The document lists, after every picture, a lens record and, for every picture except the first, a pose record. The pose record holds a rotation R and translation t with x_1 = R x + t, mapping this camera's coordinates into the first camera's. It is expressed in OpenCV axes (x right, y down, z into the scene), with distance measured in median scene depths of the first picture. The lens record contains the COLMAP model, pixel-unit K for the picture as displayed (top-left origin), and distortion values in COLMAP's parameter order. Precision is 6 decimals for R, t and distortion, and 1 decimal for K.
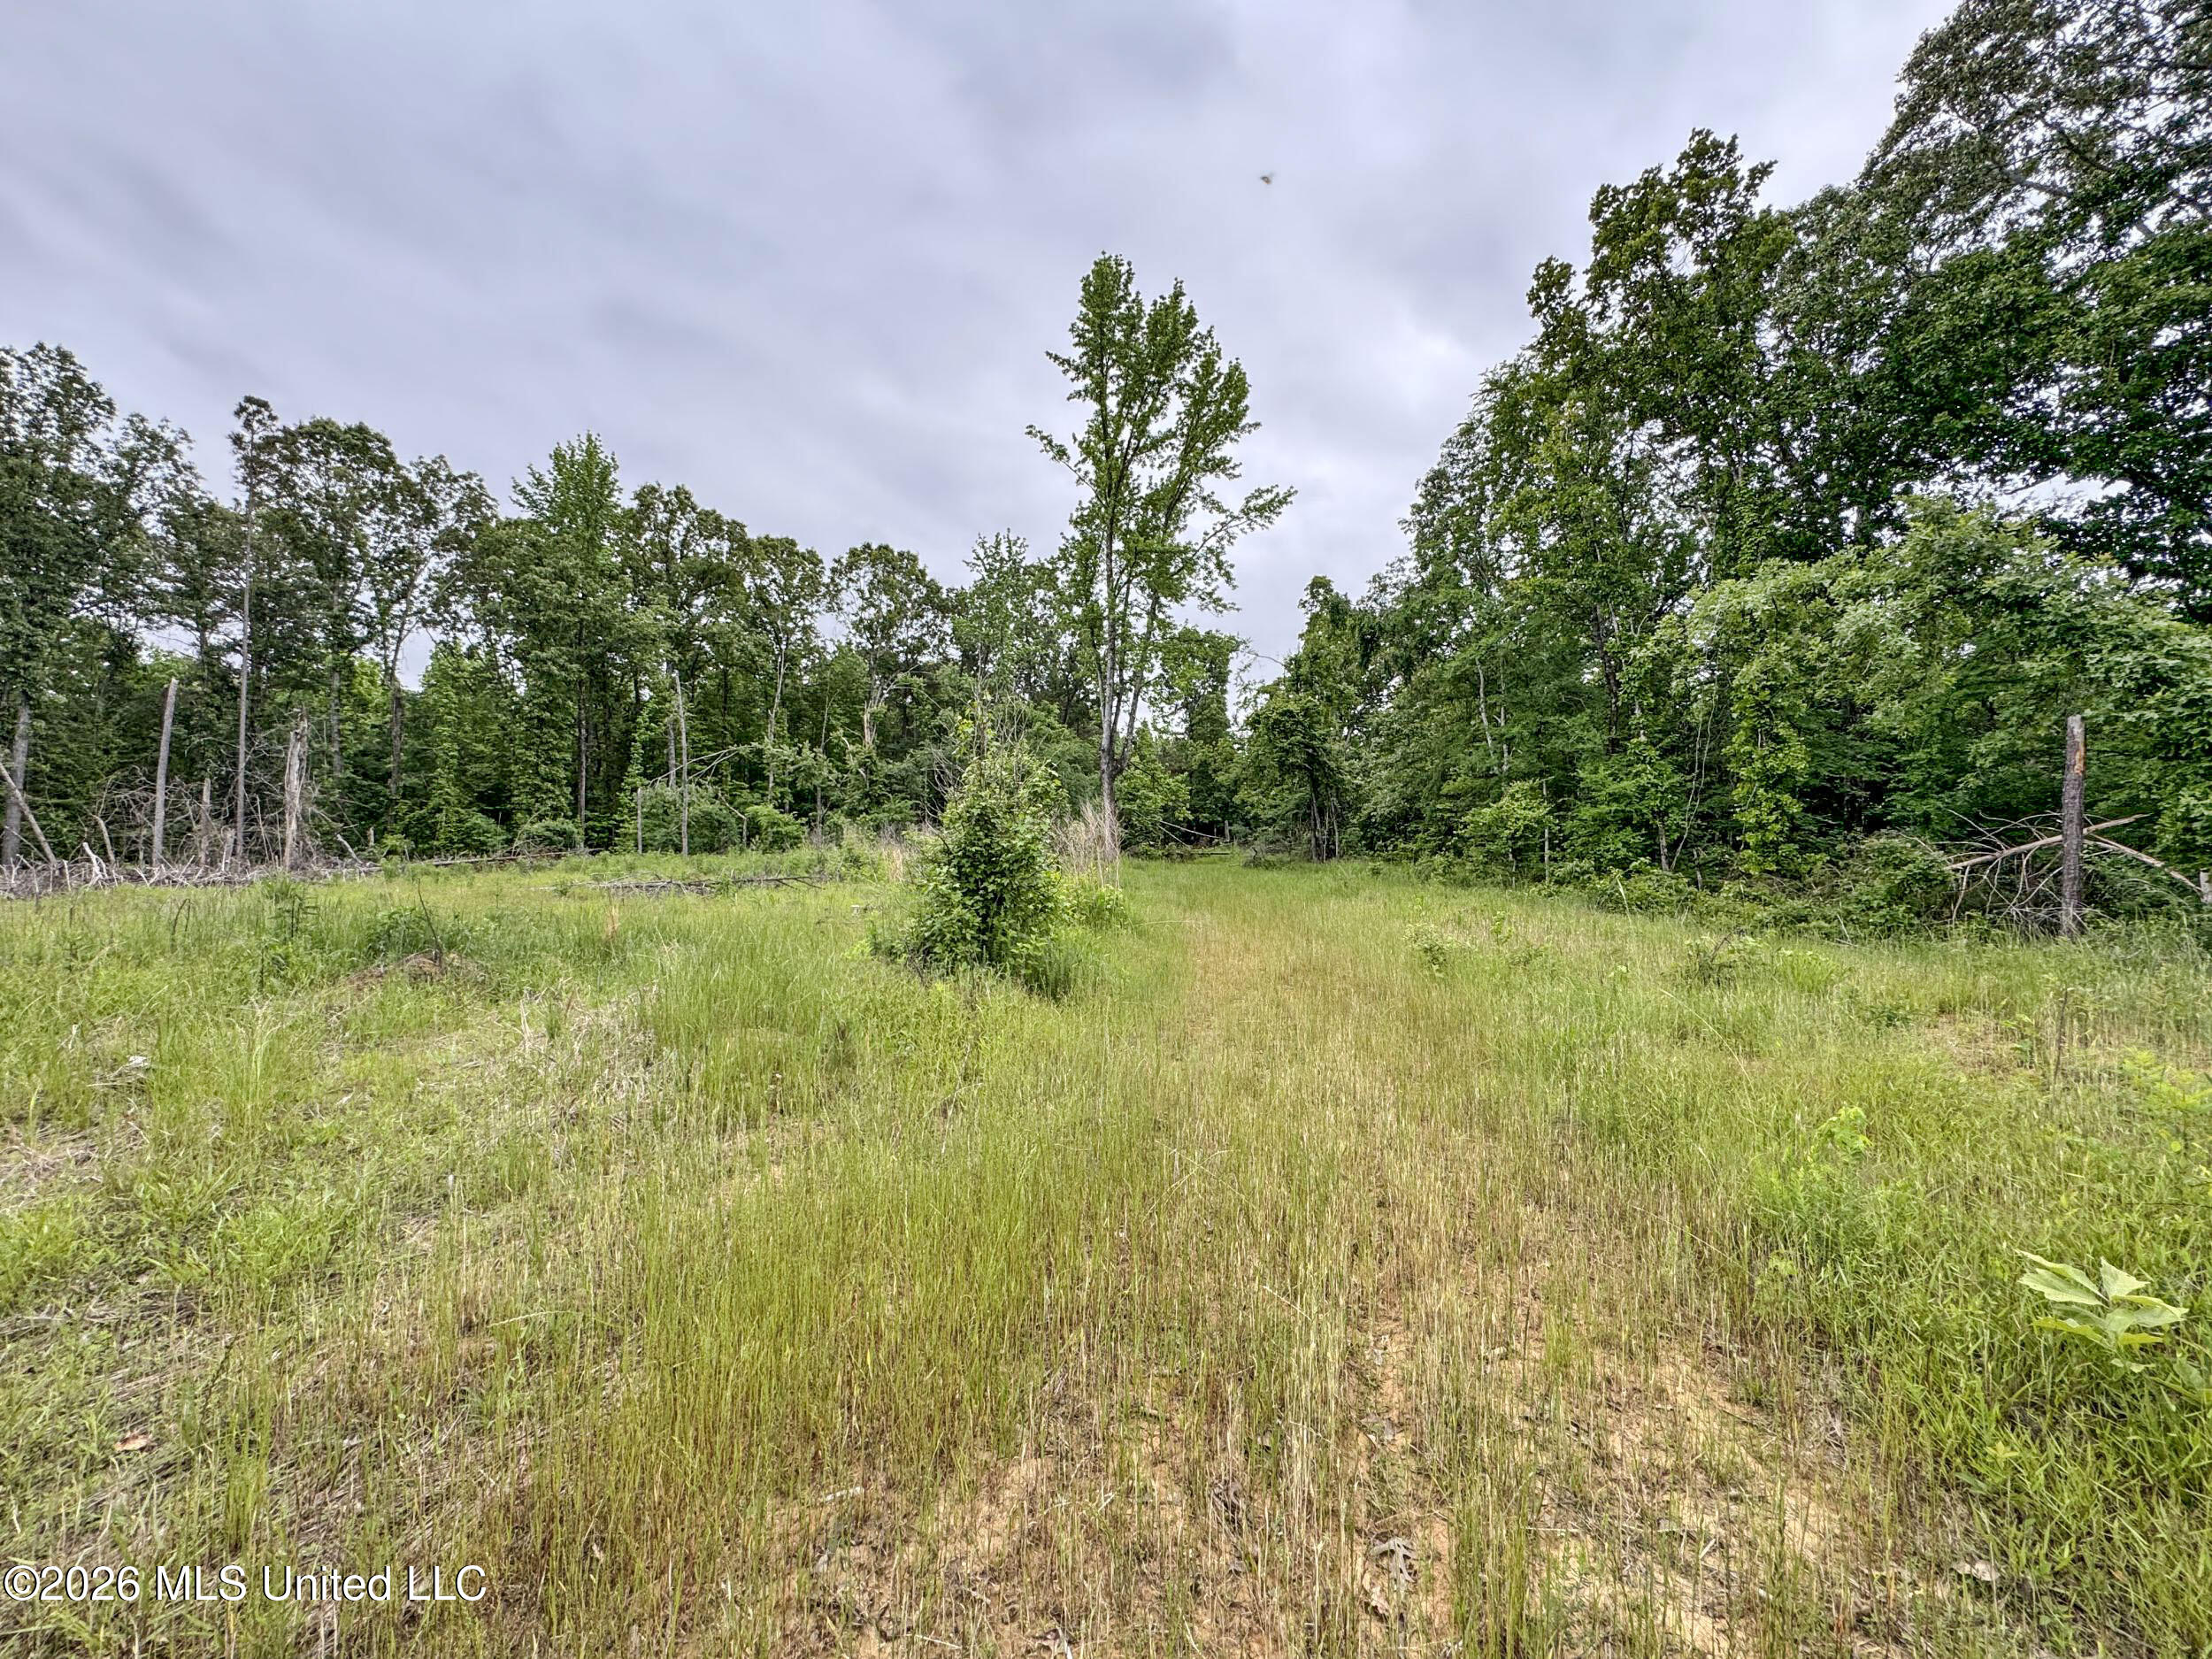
lens RADIAL K [[882.8, 0, 1108.0], [0, 882.8, 827.4], [0, 0, 1]] dist [-0.004779, 0.000954]
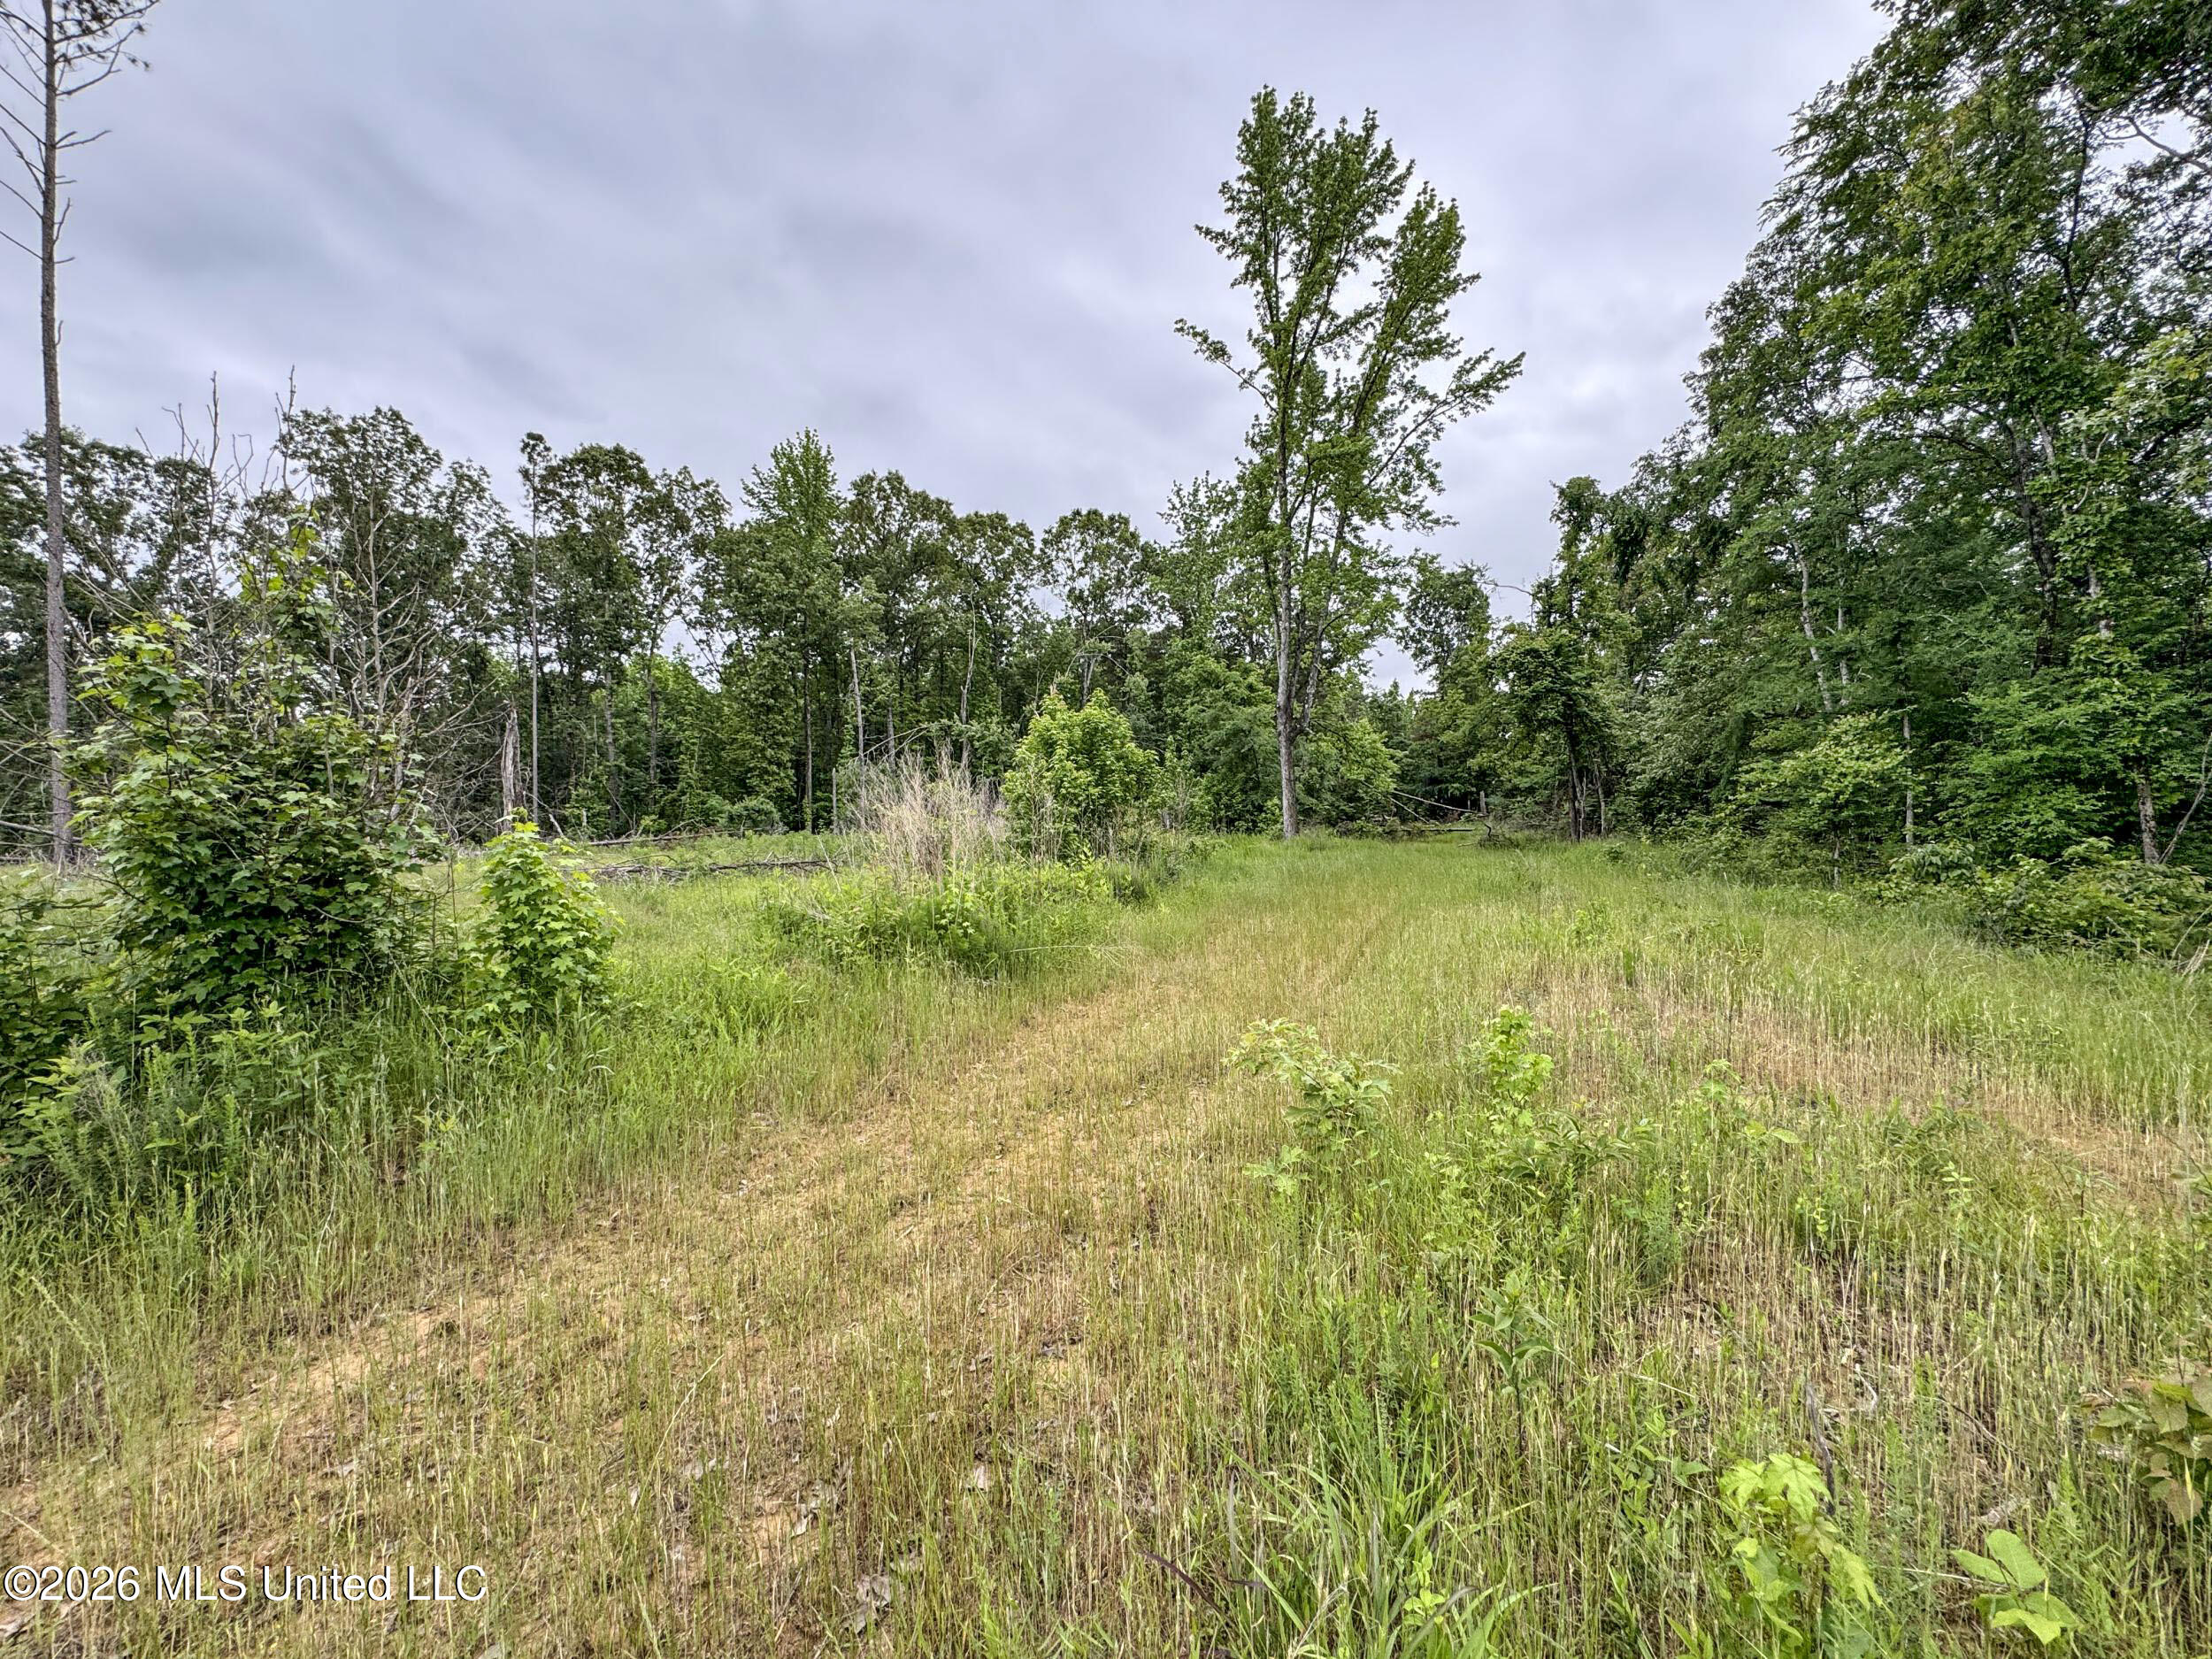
lens RADIAL K [[882.8, 0, 1103.2], [0, 882.8, 835.8], [0, 0, 1]] dist [-0.004779, 0.000954]
pose [[0.953033, -0.001584, -0.302862, 0.071923], [0.012578, 0.999331, 0.034352, 0.002612], [0.302605, -0.036548, 0.952415, 0.114681]]
